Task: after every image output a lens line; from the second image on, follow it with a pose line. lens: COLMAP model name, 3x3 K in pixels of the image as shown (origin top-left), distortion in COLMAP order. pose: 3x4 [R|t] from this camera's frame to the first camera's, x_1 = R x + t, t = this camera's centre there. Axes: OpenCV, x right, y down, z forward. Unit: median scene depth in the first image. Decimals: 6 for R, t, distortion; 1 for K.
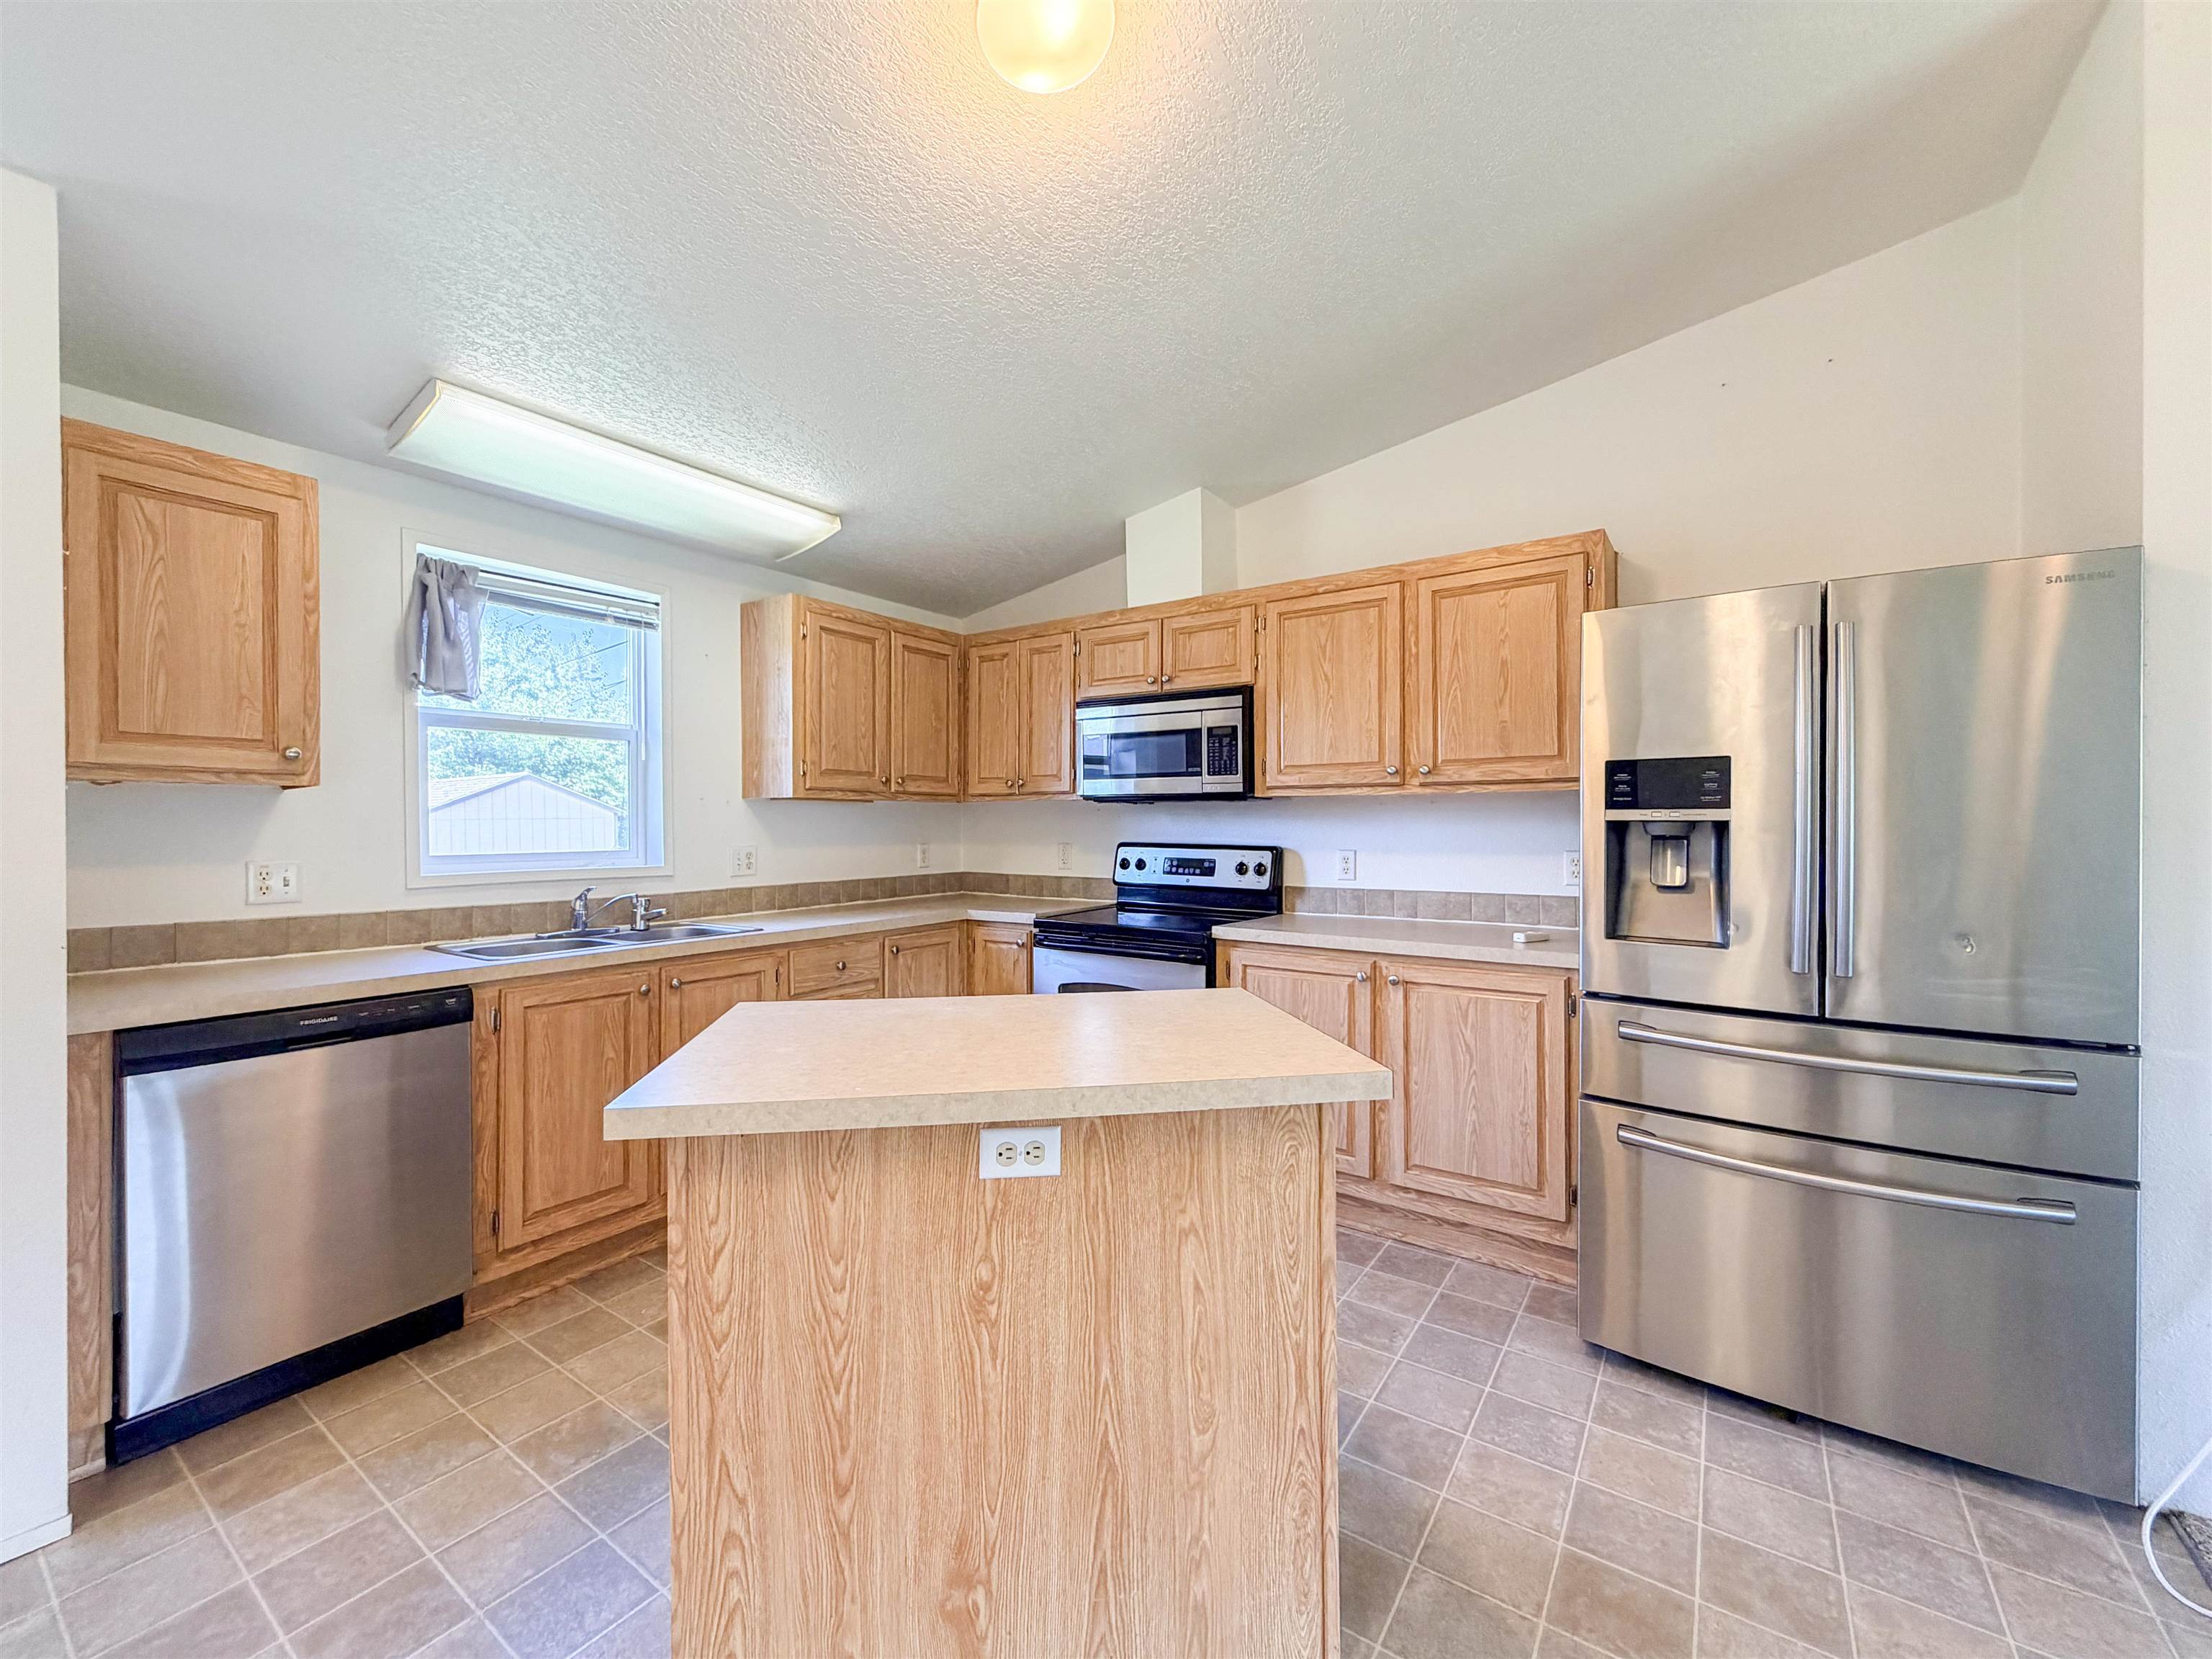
lens RADIAL K [[914.5, 0, 1106.0], [0, 914.5, 829.5], [0, 0, 1]] dist [0.000100, 0.000319]
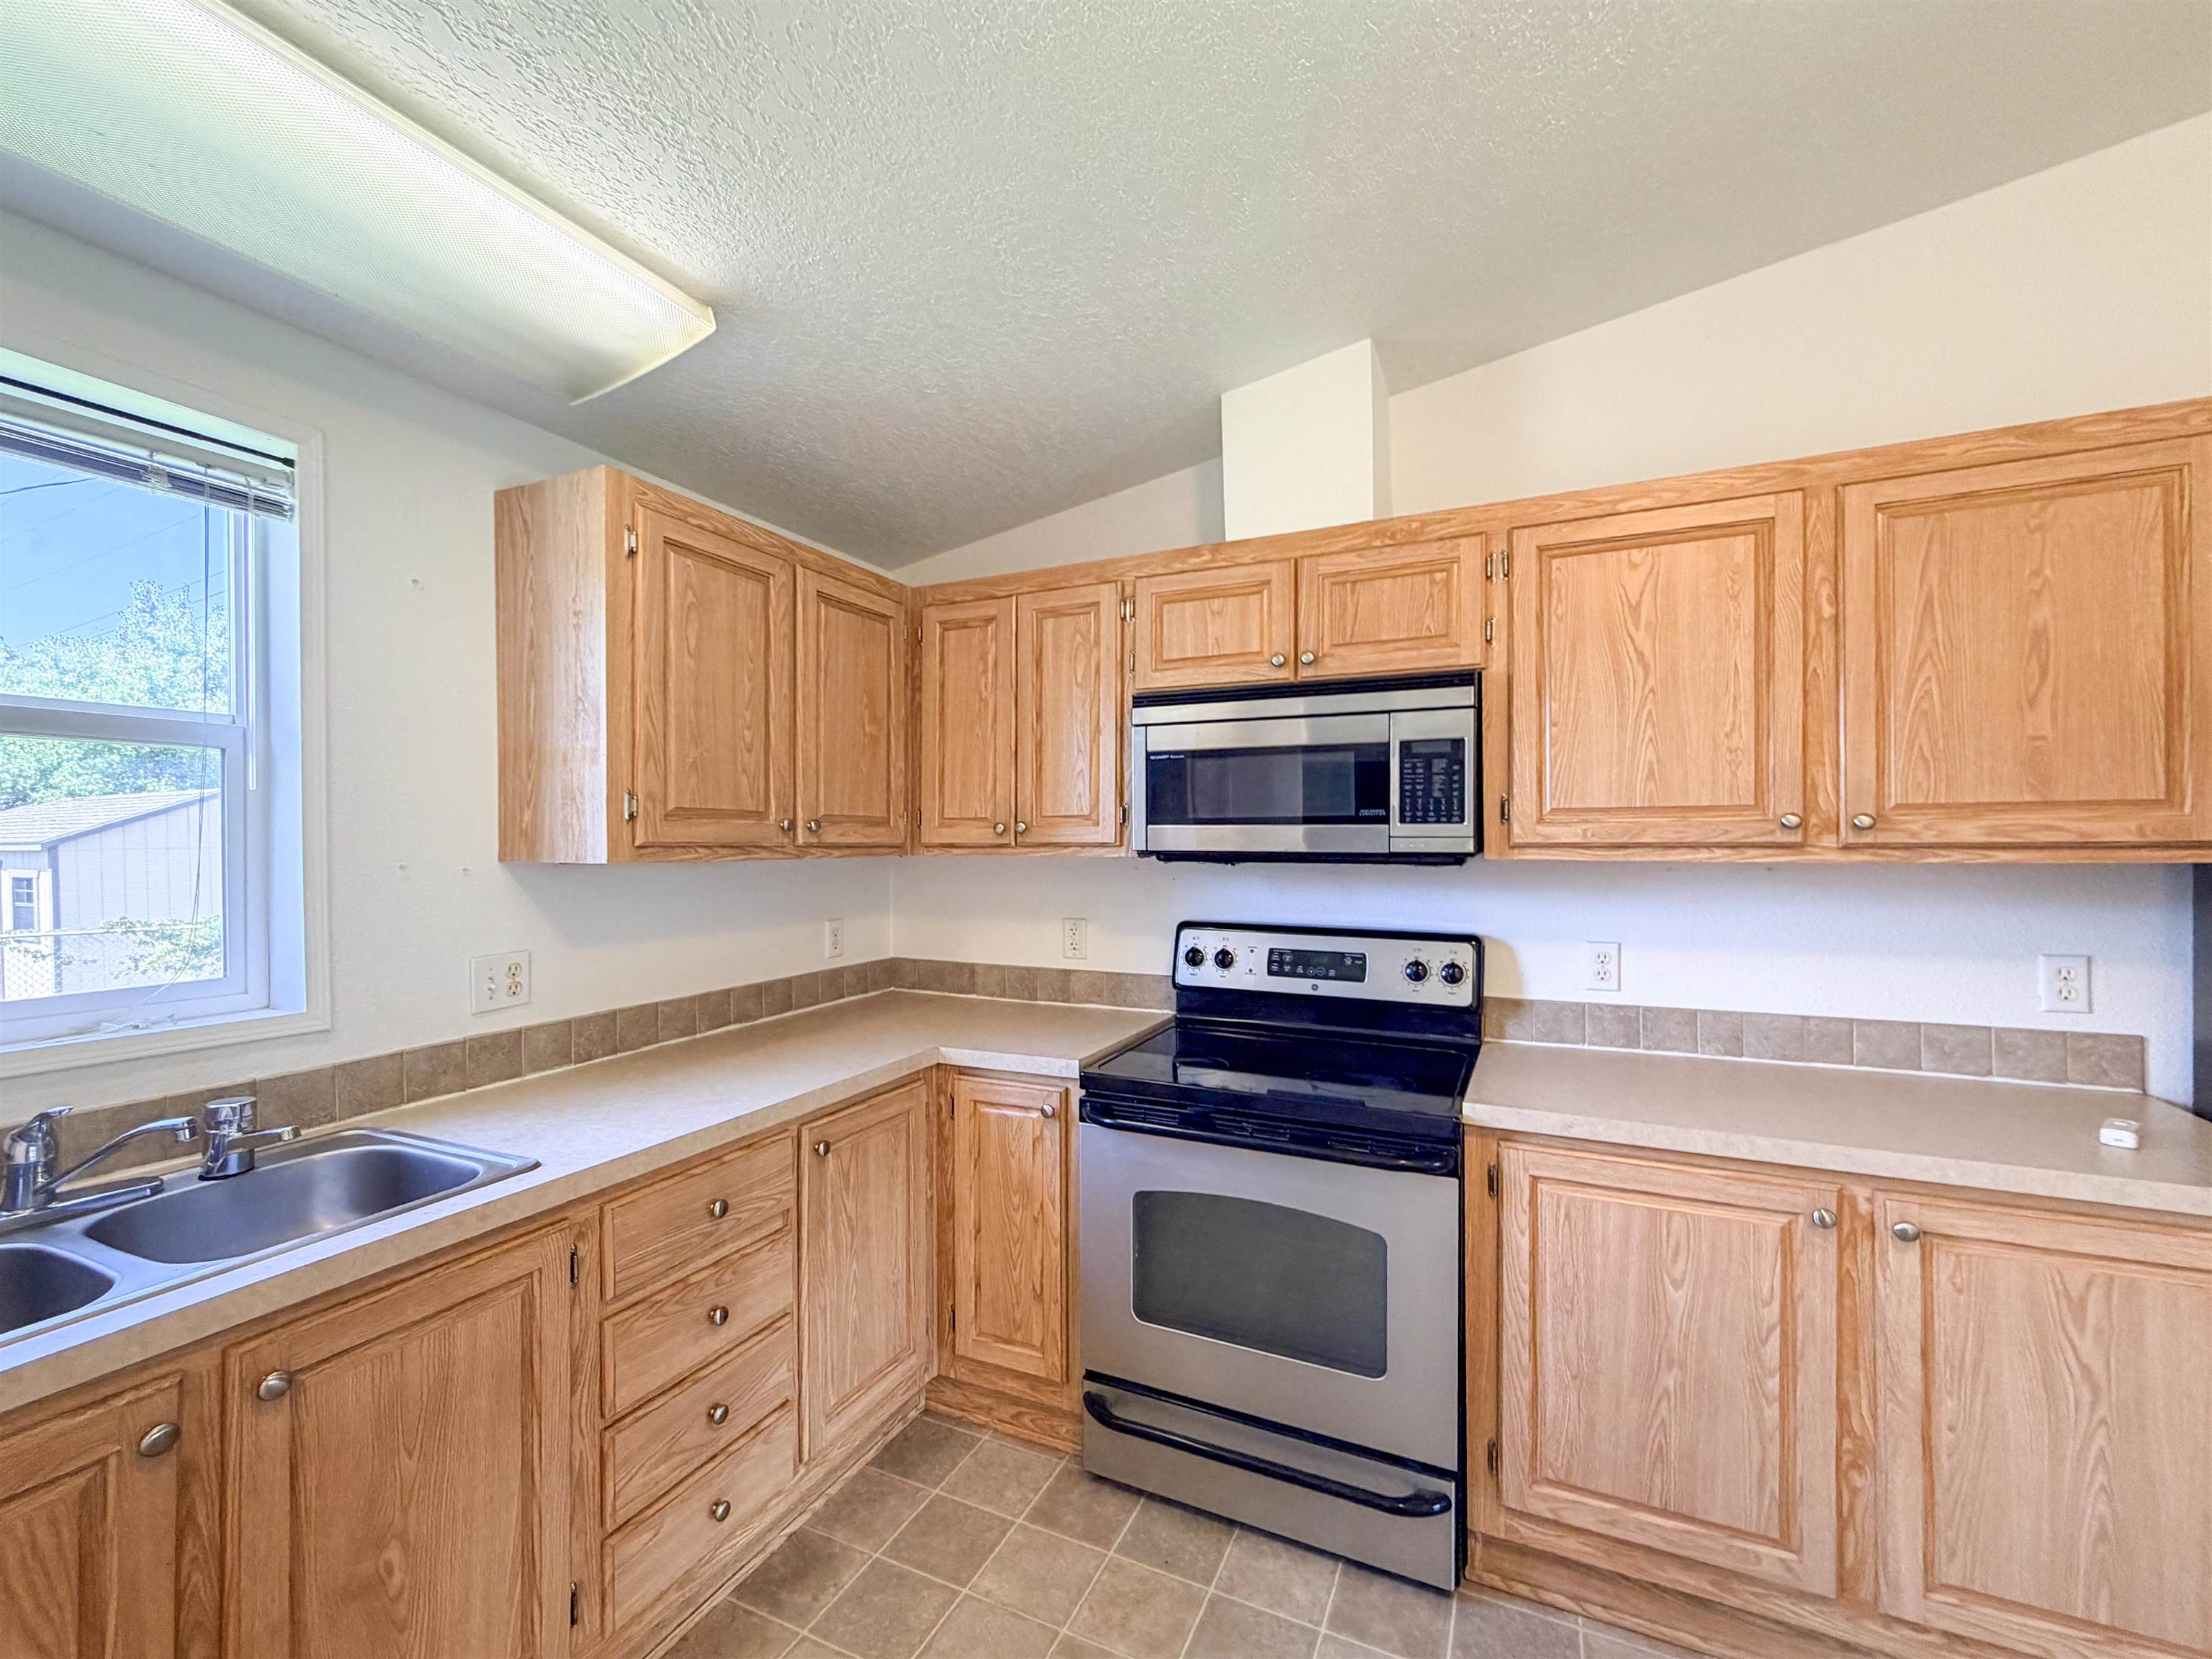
lens RADIAL K [[888.1, 0, 1151.1], [0, 888.1, 833.7], [0, 0, 1]] dist [0.000248, 0.000234]
pose [[0.973994, -0.006199, 0.226490, -0.160310], [0.009148, 0.999886, -0.011972, -0.043942], [-0.226390, 0.013733, 0.973940, 0.451088]]
